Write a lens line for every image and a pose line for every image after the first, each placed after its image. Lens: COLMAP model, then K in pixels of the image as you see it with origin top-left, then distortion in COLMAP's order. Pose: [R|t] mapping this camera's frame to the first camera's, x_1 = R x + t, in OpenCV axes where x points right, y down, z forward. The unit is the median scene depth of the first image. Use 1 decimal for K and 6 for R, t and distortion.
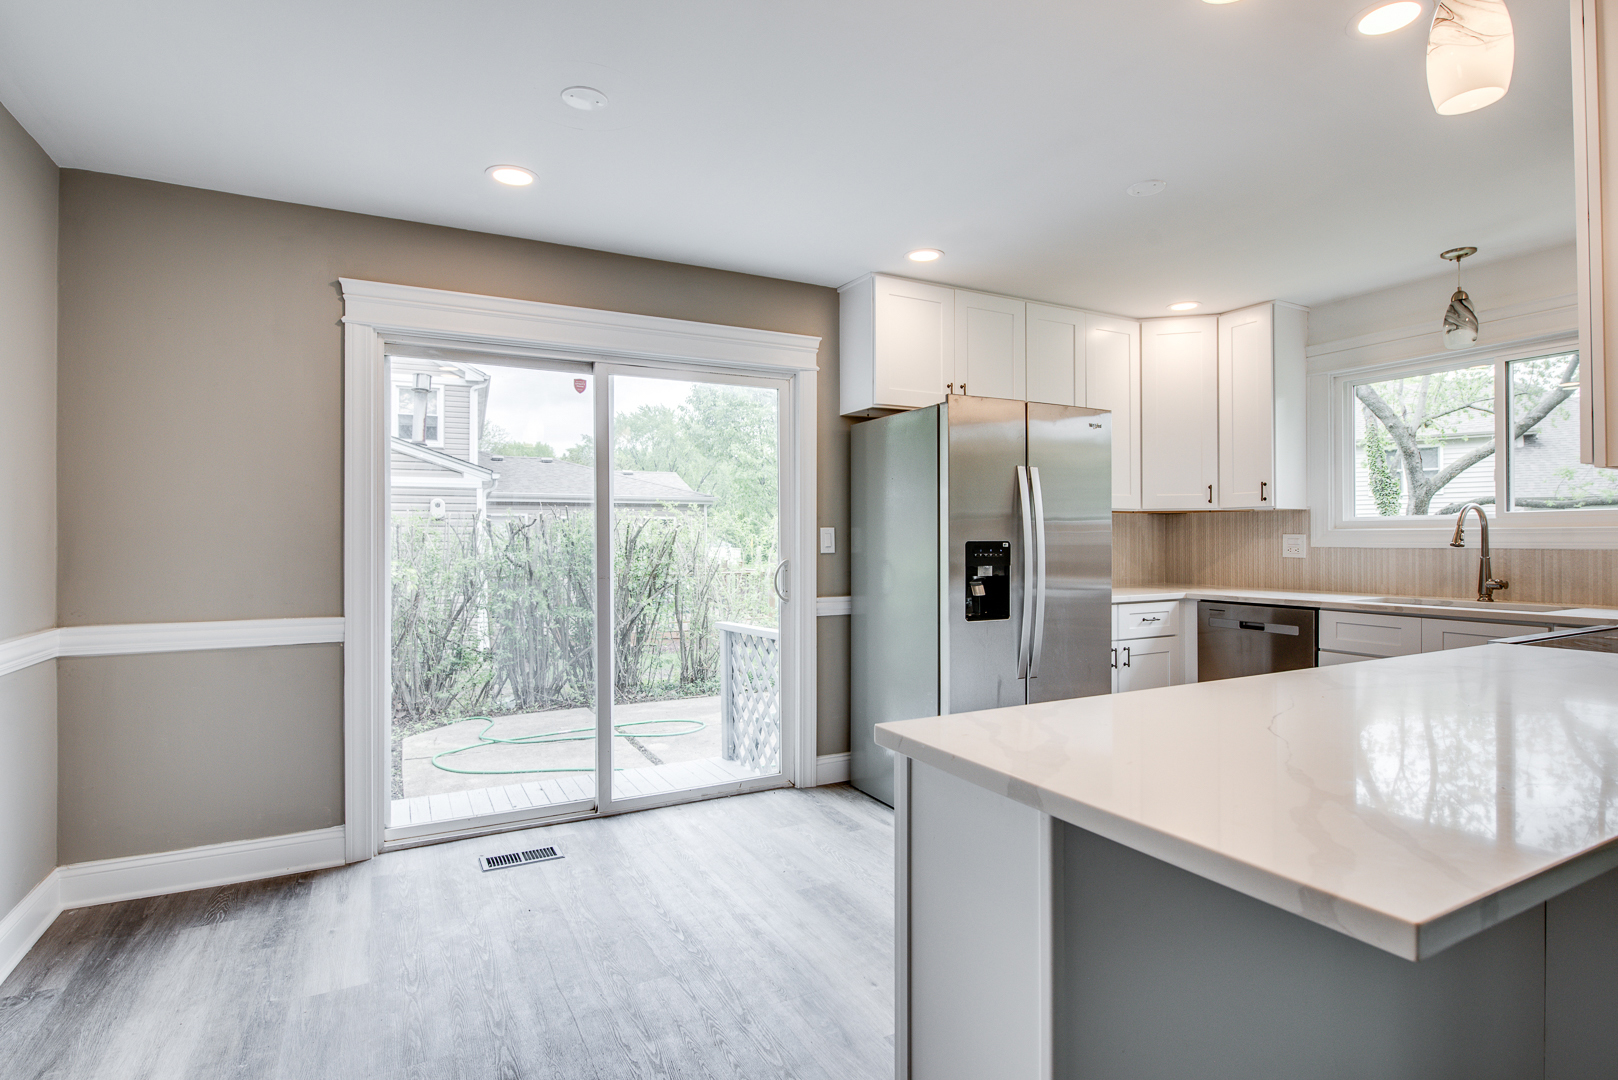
lens RADIAL K [[807.3, 0, 816.9], [0, 807.3, 537.0], [0, 0, 1]] dist [-0.000994, -0.000550]
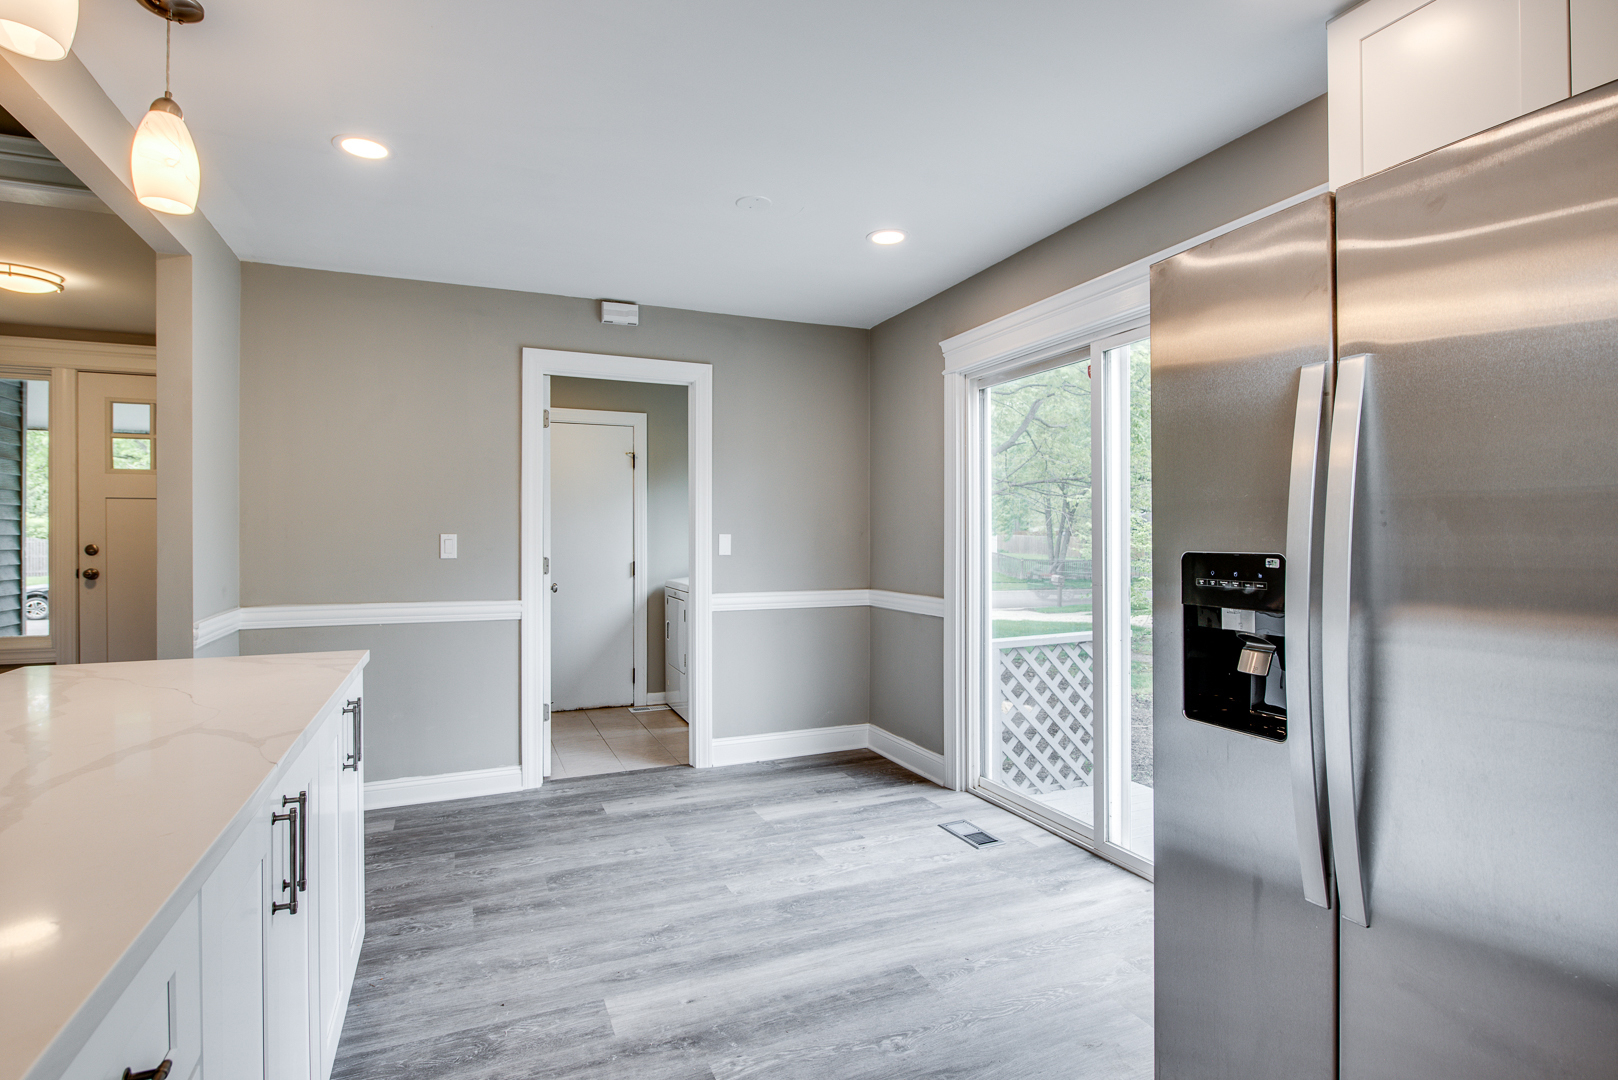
lens RADIAL K [[807.3, 0, 816.9], [0, 807.3, 537.0], [0, 0, 1]] dist [-0.000994, -0.000550]
pose [[-0.065751, 0.003917, -0.997828, 0.795997], [0.006260, 0.999974, 0.003513, -0.008562], [0.997816, -0.006015, -0.065774, 0.940790]]
